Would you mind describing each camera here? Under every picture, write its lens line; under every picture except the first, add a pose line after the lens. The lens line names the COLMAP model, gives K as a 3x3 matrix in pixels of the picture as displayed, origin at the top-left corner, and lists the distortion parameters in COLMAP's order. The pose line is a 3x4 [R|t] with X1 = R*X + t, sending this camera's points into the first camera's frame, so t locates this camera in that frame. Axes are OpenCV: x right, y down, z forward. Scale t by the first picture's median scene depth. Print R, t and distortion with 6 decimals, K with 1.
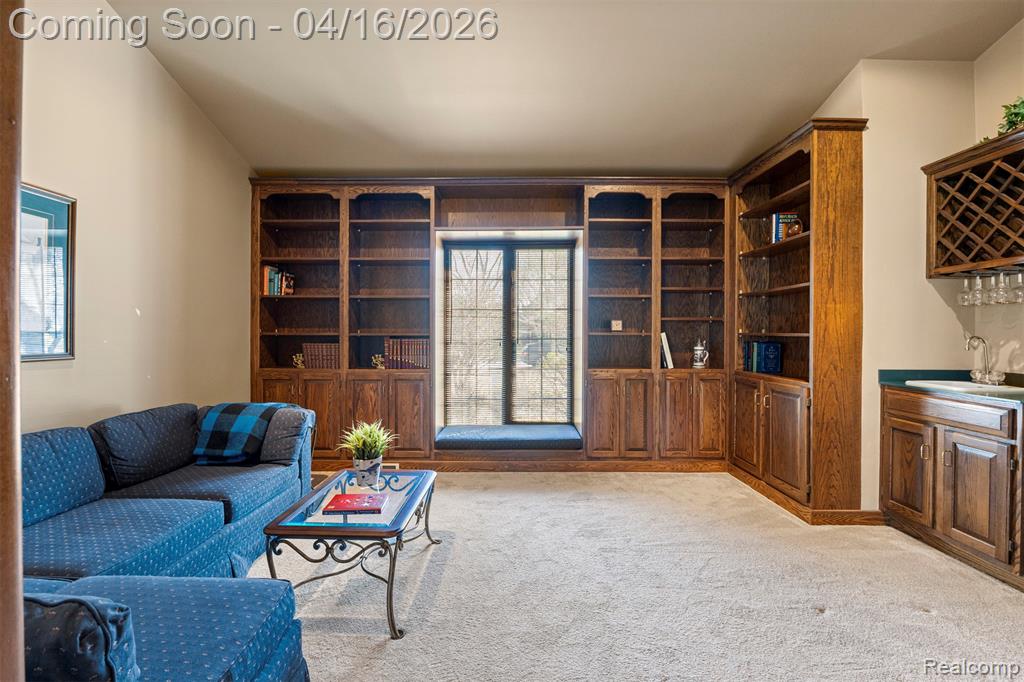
lens RADIAL K [[453.9, 0, 513.2], [0, 453.9, 334.8], [0, 0, 1]] dist [-0.010504, -0.001144]
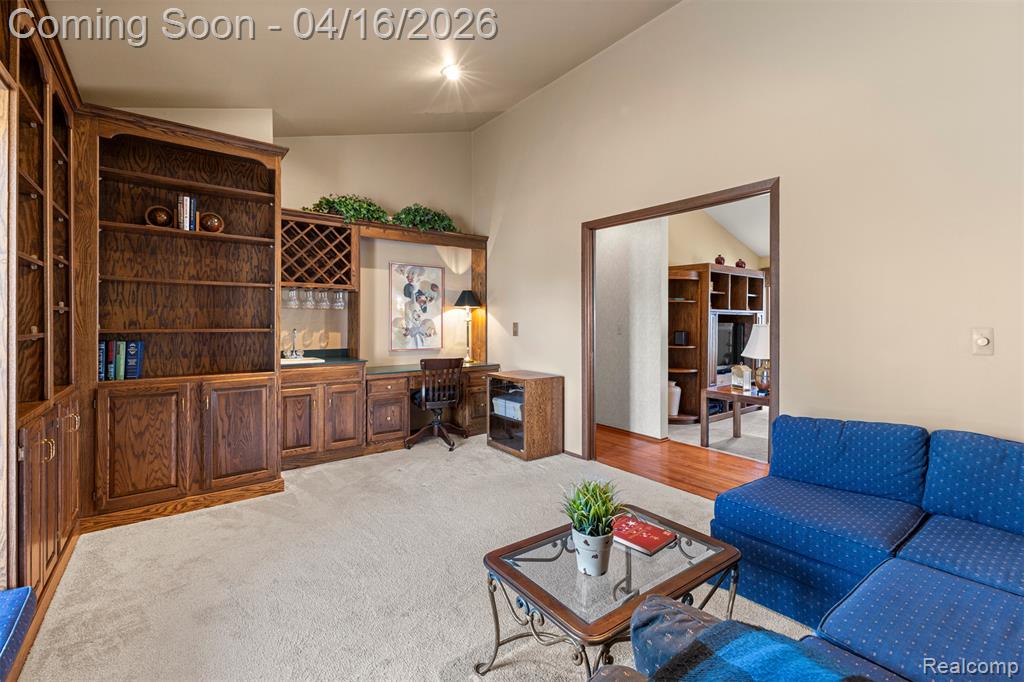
lens RADIAL K [[443.0, 0, 516.4], [0, 443.0, 321.5], [0, 0, 1]] dist [0.002333, 0.000334]
pose [[-0.611302, -0.007823, 0.791359, -0.472300], [-0.002731, 0.999966, 0.007775, -0.025071], [-0.791392, 0.002592, -0.611303, 0.920720]]
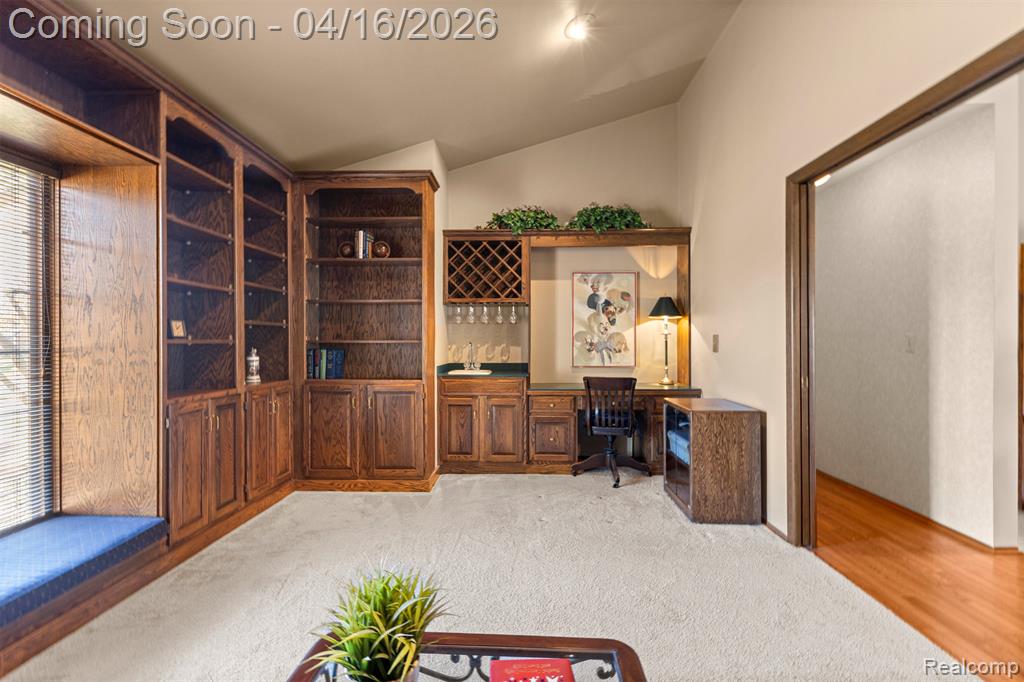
lens RADIAL K [[443.0, 0, 512.8], [0, 443.0, 342.4], [0, 0, 1]] dist [0.002333, 0.000334]
pose [[0.032632, -0.005540, 0.999452, -0.430314], [0.005549, 0.999970, 0.005362, -0.002310], [-0.999452, 0.005371, 0.032661, 0.542801]]
